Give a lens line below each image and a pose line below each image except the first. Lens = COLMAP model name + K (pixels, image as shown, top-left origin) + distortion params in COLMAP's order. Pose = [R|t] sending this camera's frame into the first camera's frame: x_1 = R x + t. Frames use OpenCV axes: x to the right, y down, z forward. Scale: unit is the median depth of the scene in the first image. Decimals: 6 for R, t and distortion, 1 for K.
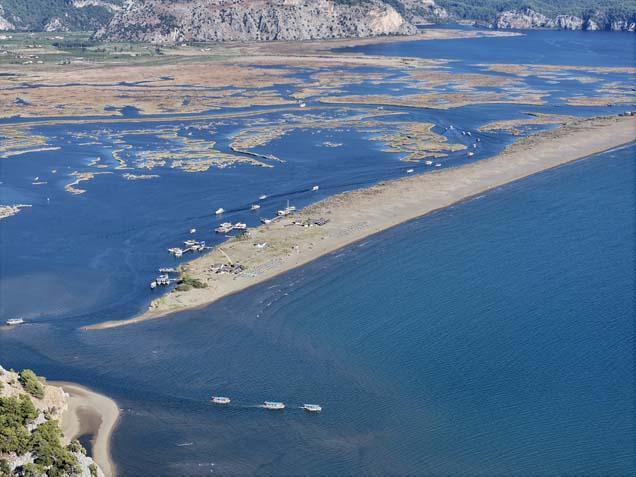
lens RADIAL K [[1280.0, 0, 318.0], [0, 1280.0, 238.5], [0, 0, 1]] dist [-0.249684, 1.488312]
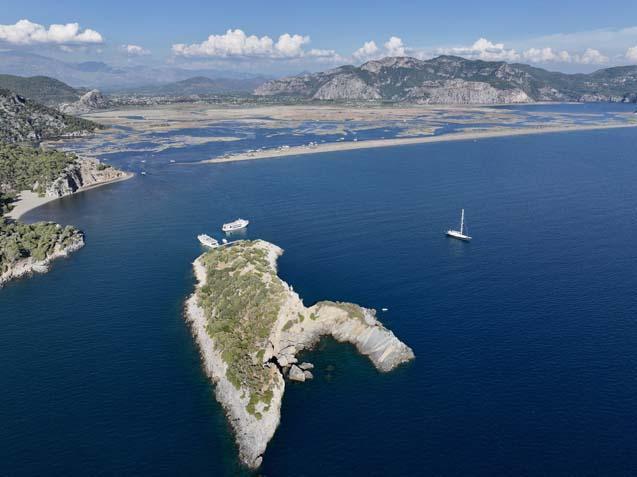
lens RADIAL K [[450.4, 0, 321.4], [0, 450.4, 238.0], [0, 0, 1]] dist [-0.003978, 0.021456]
pose [[0.887793, 0.150223, -0.435036, 0.231180], [-0.096679, 0.985013, 0.142841, 0.019259], [0.449974, -0.084754, 0.889011, 0.044782]]
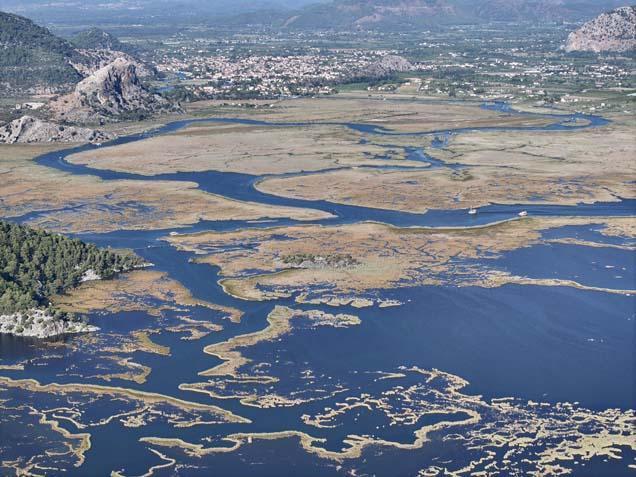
lens RADIAL K [[1280.0, 0, 318.0], [0, 1280.0, 238.5], [0, 0, 1]] dist [-0.249684, 1.488312]
pose [[0.710913, 0.132729, -0.690641, 0.016785], [-0.143310, 0.988765, 0.042507, -0.060840], [0.688524, 0.068757, 0.721947, 0.210042]]
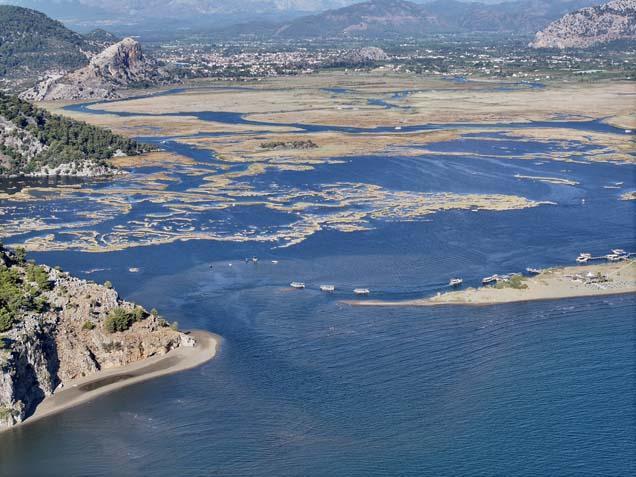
lens RADIAL K [[1280.0, 0, 318.0], [0, 1280.0, 238.5], [0, 0, 1]] dist [-0.249684, 1.488312]
pose [[0.714277, 0.116751, -0.690056, 0.158389], [-0.137813, 0.990146, 0.024873, 0.000512], [0.686160, 0.077333, 0.723328, 0.096399]]
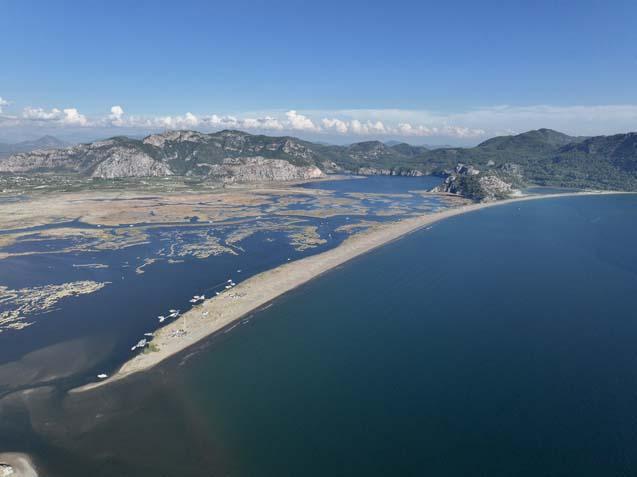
lens RADIAL K [[450.4, 0, 321.4], [0, 450.4, 238.0], [0, 0, 1]] dist [-0.003978, 0.021456]
pose [[0.999212, -0.005104, 0.039374, 0.049677], [0.005438, 0.999950, -0.008373, -0.047469], [-0.039329, 0.008580, 0.999189, 0.116402]]
